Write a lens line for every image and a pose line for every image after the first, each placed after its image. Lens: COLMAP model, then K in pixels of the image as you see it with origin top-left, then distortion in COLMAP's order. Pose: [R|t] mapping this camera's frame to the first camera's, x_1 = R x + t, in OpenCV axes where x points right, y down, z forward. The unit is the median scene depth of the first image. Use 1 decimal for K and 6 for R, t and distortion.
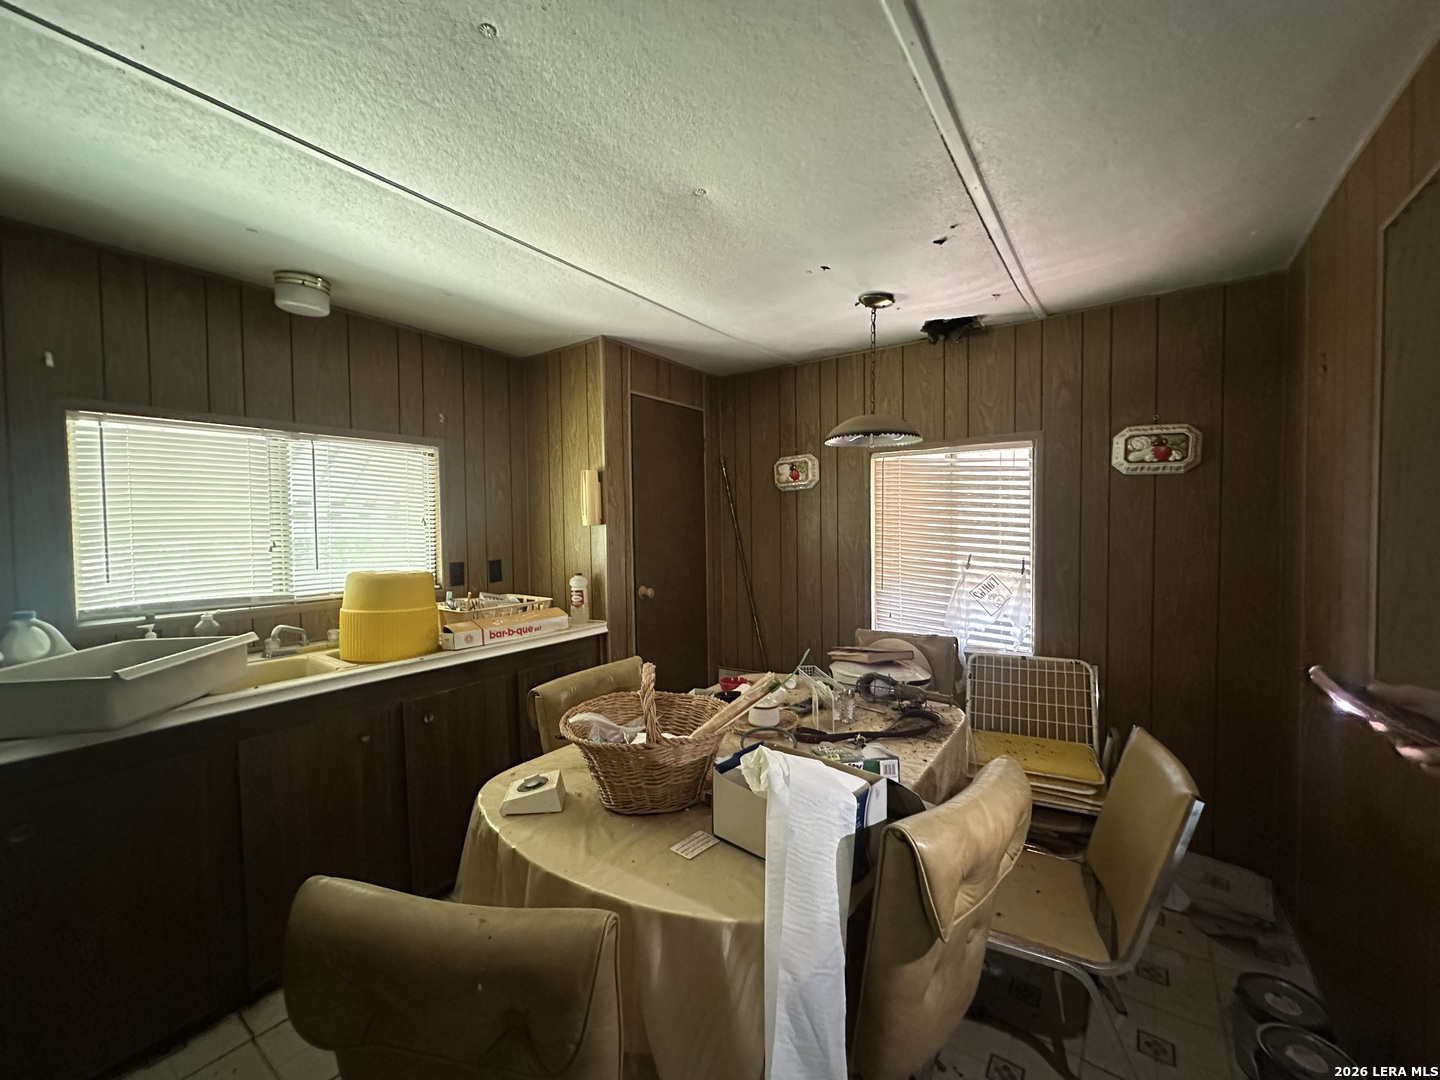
lens RADIAL K [[586.8, 0, 720.0], [0, 586.8, 540.0], [0, 0, 1]] dist [0.015234, 0.000259]
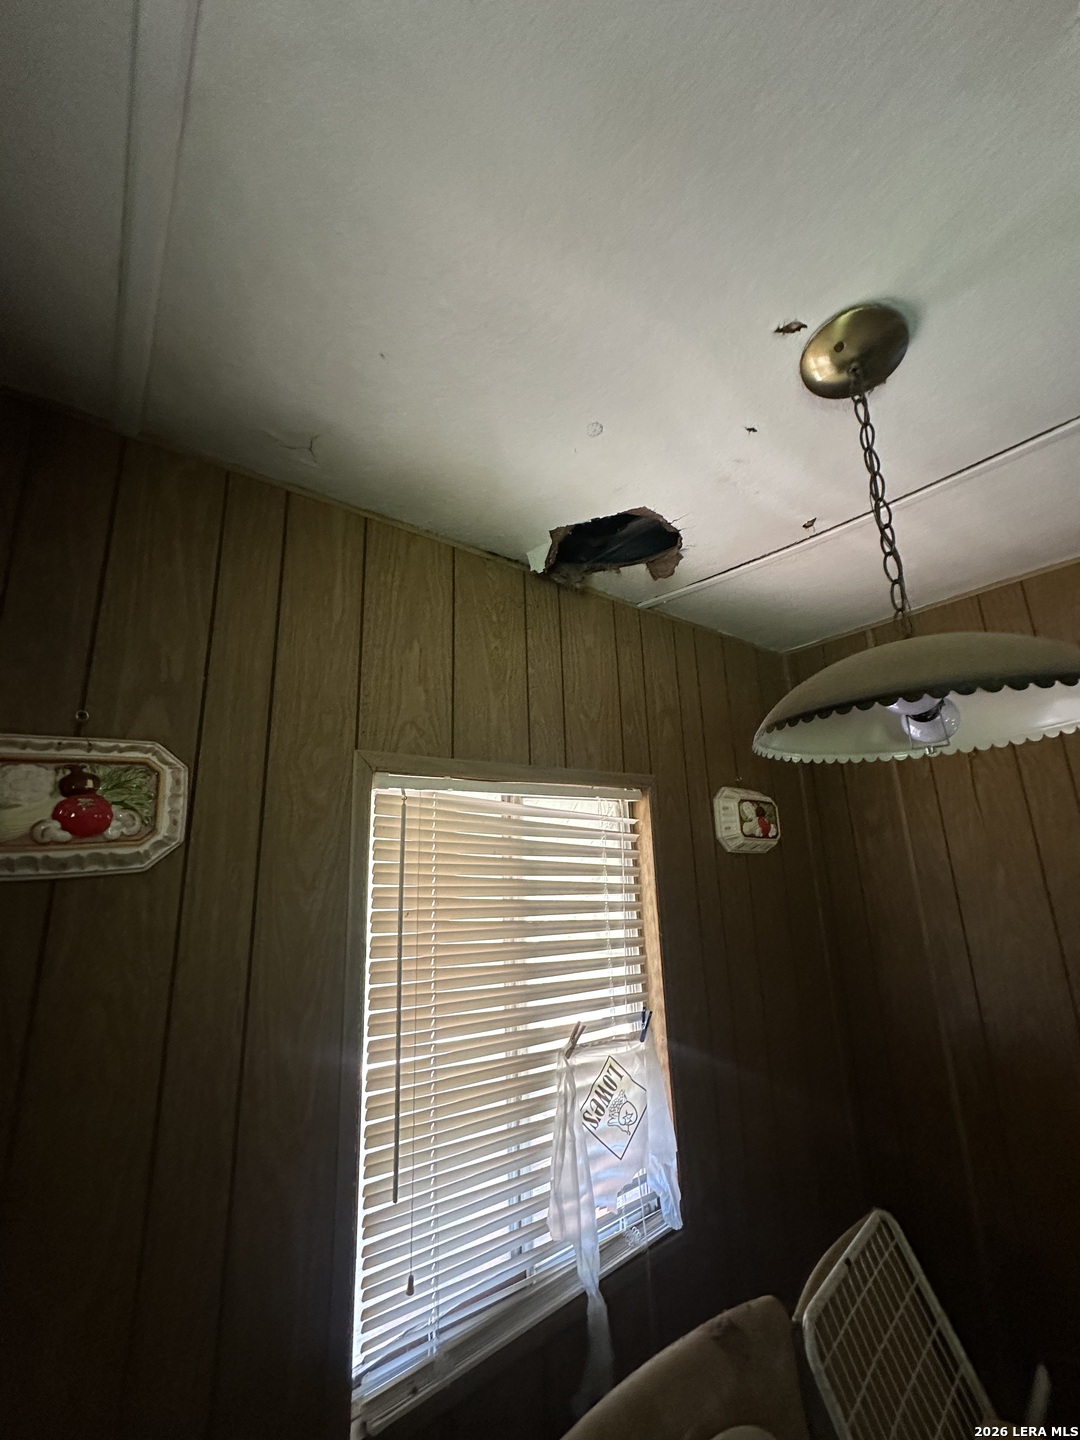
lens RADIAL K [[586.8, 0, 540.8], [0, 586.8, 725.4], [0, 0, 1]] dist [0.015234, 0.000259]
pose [[0.269069, 0.233179, 0.934467, -0.063991], [0.082900, 0.961041, -0.263680, -0.078748], [-0.959546, 0.148416, 0.239256, 0.894314]]
